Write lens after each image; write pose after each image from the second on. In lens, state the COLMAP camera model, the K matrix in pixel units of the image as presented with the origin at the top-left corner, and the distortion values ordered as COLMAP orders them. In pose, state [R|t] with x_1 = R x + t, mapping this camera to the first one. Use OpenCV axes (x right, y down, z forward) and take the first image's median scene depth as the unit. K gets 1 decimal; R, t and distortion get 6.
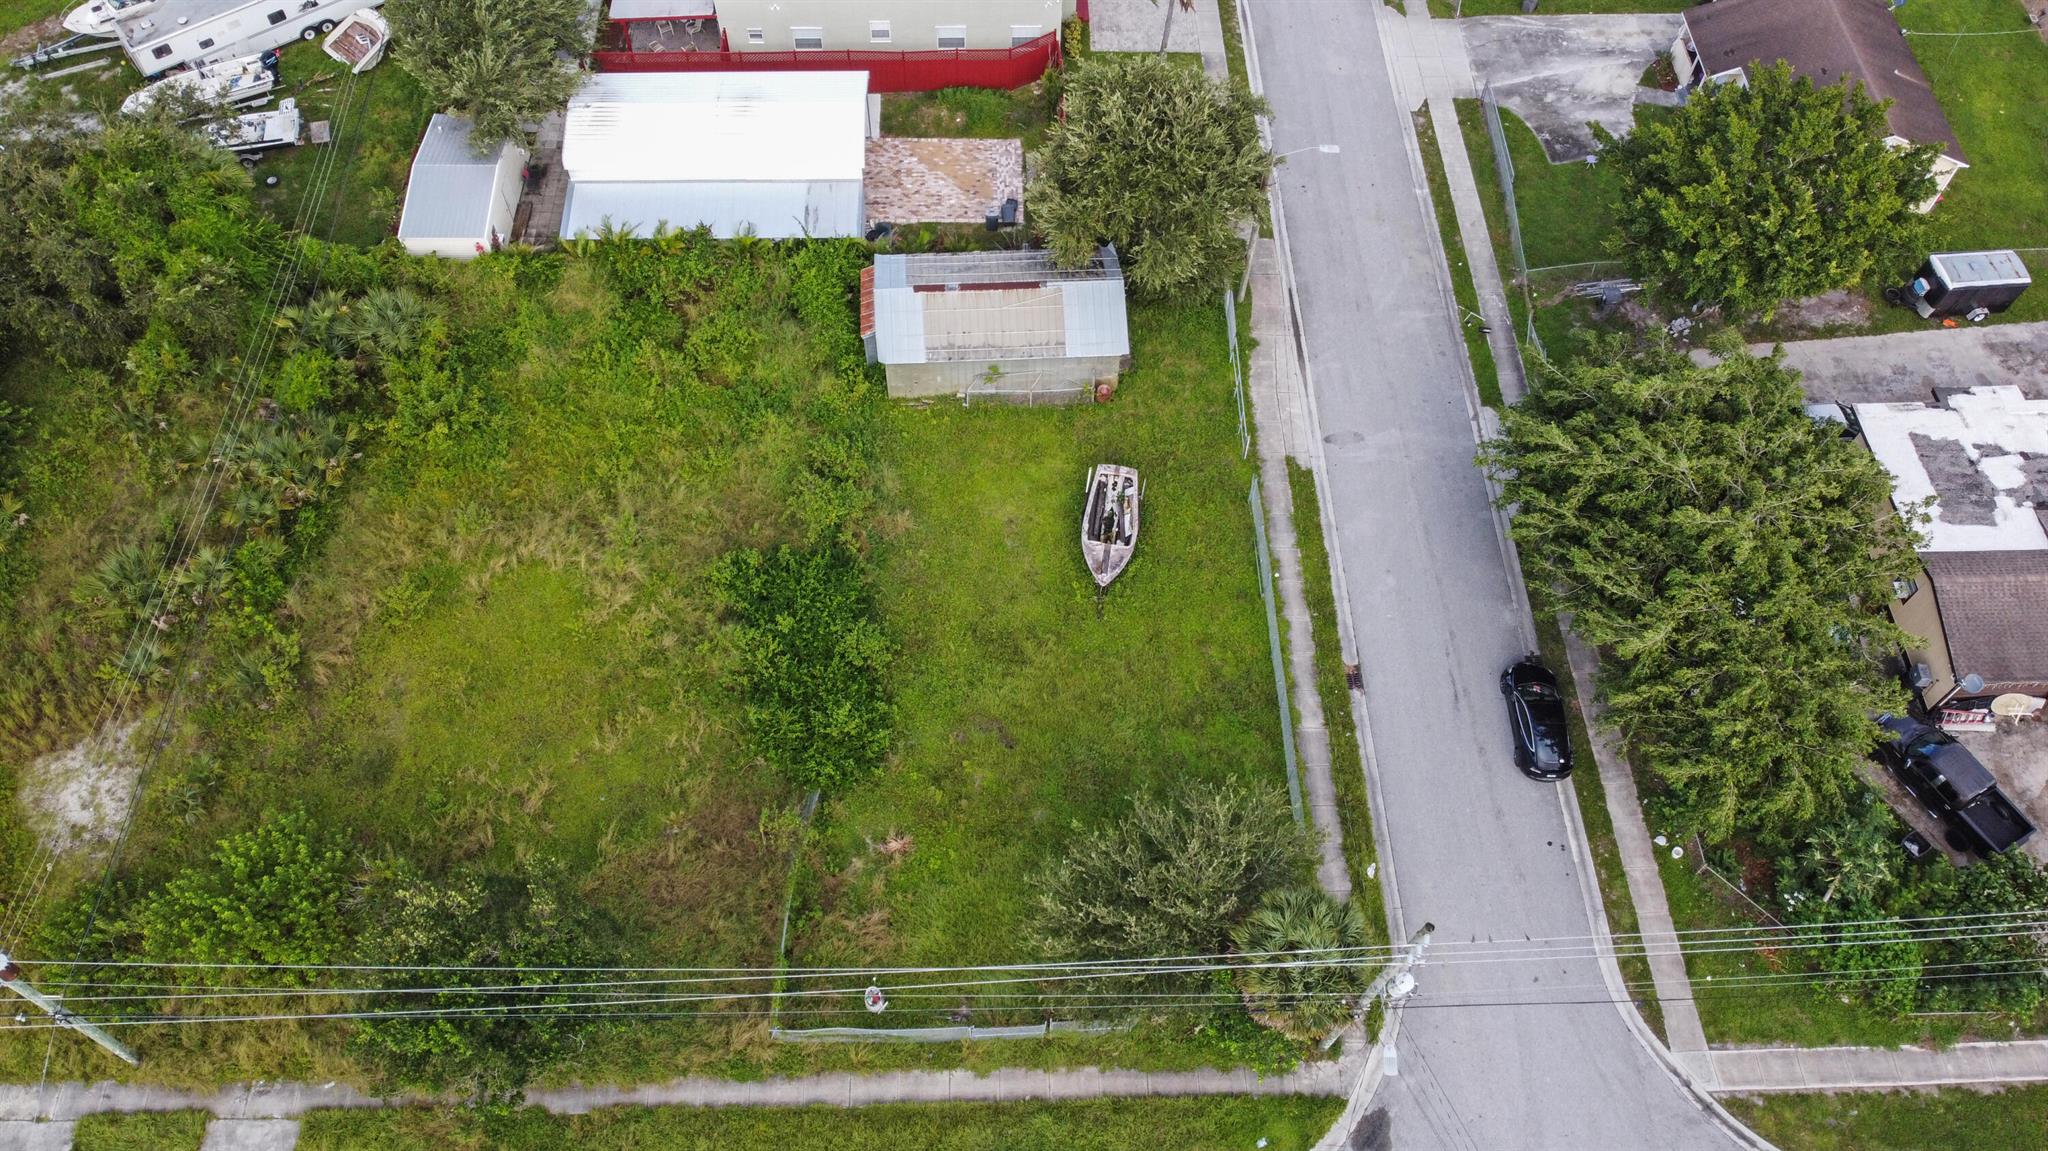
lens RADIAL K [[1537.4, 0, 1019.5], [0, 1537.4, 578.5], [0, 0, 1]] dist [-0.005049, -0.006929]
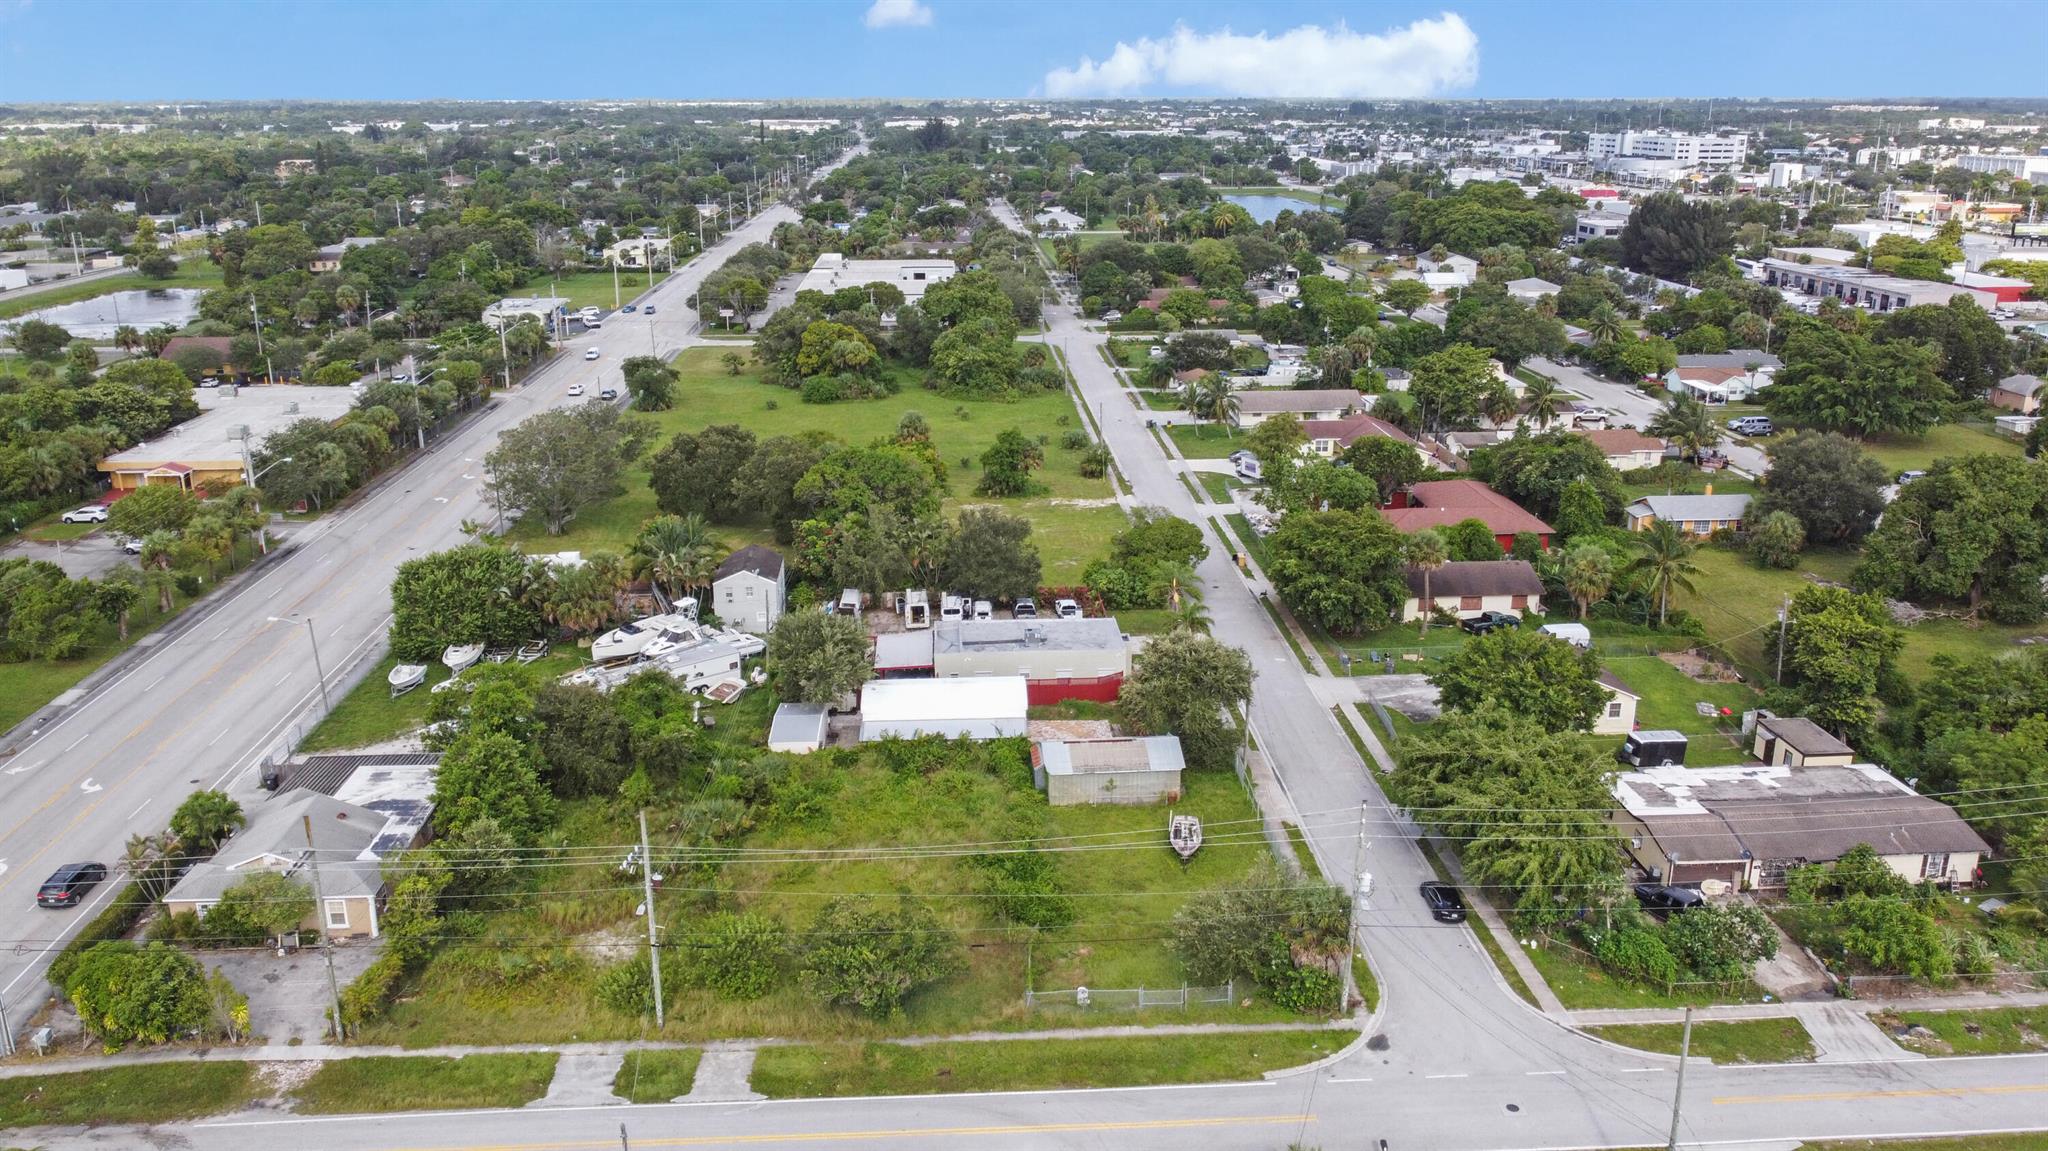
lens RADIAL K [[1537.4, 0, 1023.6], [0, 1537.4, 574.5], [0, 0, 1]] dist [-0.005049, -0.006929]
pose [[0.999477, -0.024300, 0.021359, -0.152349], [0.032345, 0.765445, -0.642688, 0.836972], [-0.000732, 0.643042, 0.765830, -0.521981]]
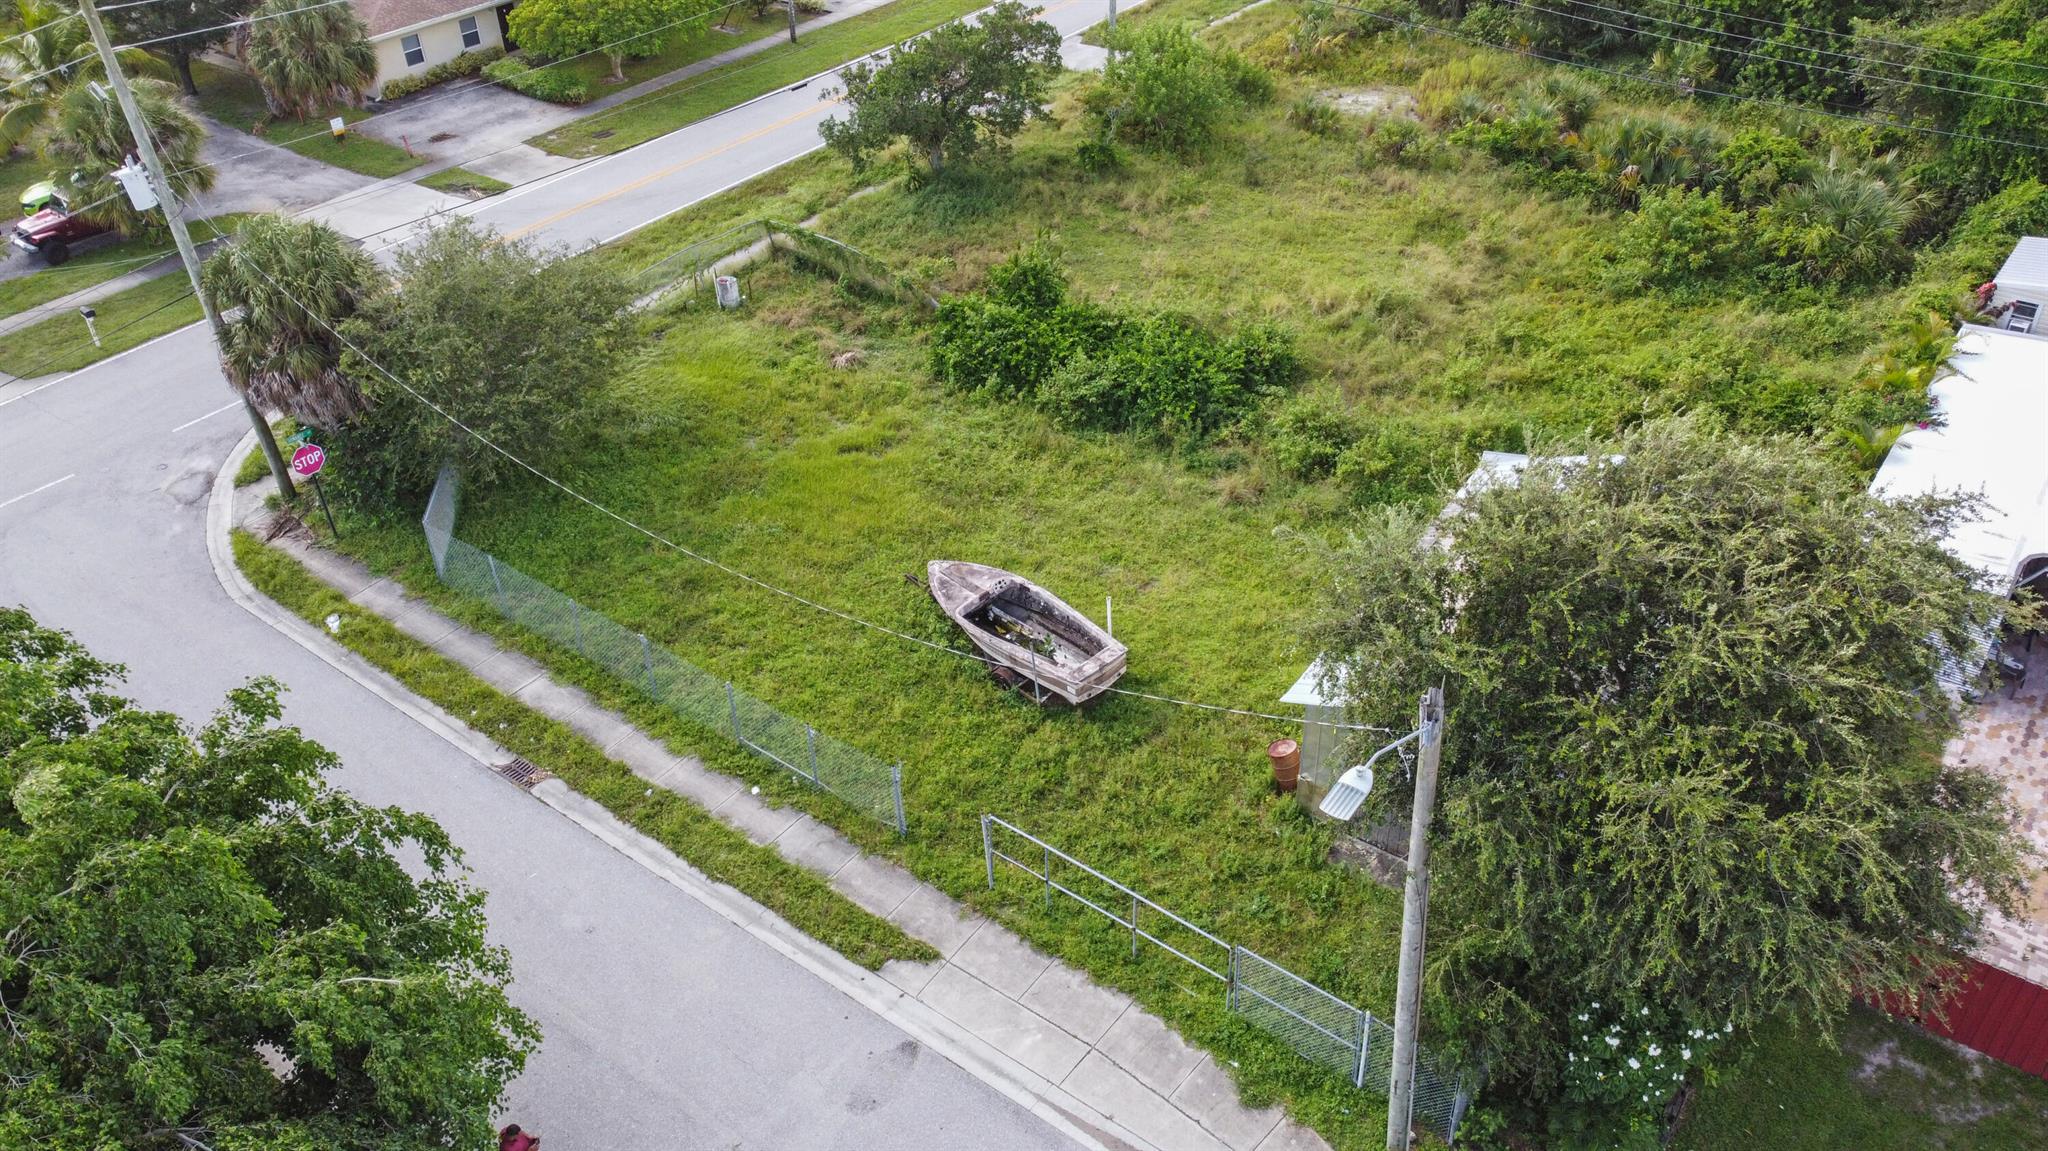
lens RADIAL K [[1537.4, 0, 1026.1], [0, 1537.4, 577.5], [0, 0, 1]] dist [-0.005049, -0.006929]
pose [[-0.627276, 0.464461, -0.625141, 0.394715], [-0.641664, 0.146674, 0.752830, -0.456015], [0.441352, 0.873363, 0.206023, 0.852707]]
